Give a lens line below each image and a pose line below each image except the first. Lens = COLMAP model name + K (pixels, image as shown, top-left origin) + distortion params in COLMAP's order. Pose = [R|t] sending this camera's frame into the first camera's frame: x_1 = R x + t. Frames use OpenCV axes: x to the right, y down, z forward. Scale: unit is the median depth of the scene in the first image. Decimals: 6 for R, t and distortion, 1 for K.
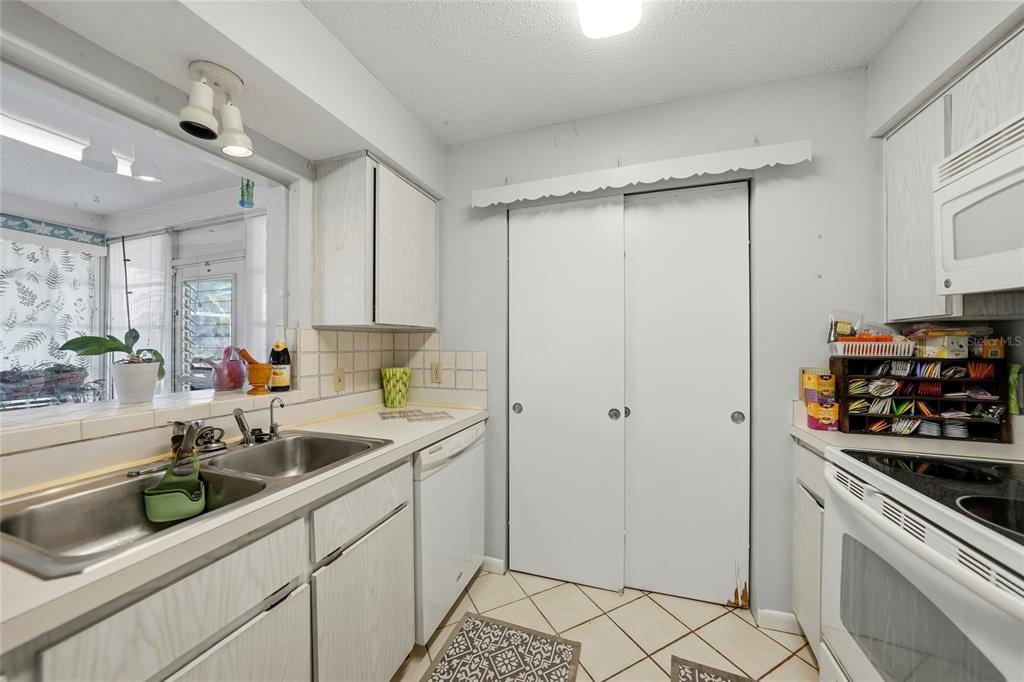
lens RADIAL K [[356.2, 0, 507.2], [0, 356.2, 345.6], [0, 0, 1]] dist [-0.013238, 0.003585]
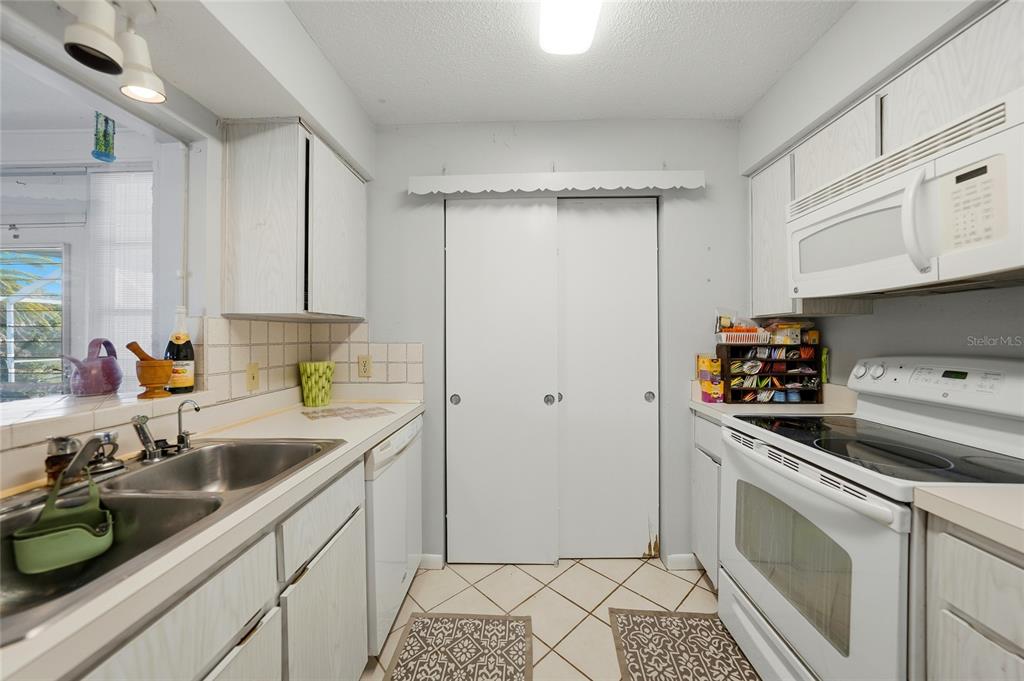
lens RADIAL K [[356.2, 0, 517.9], [0, 356.2, 336.9], [0, 0, 1]] dist [-0.013238, 0.003585]
pose [[0.956508, -0.003425, 0.291686, -0.137777], [0.004016, 0.999991, -0.001427, 0.003528], [-0.291678, 0.002537, 0.956513, -0.008120]]
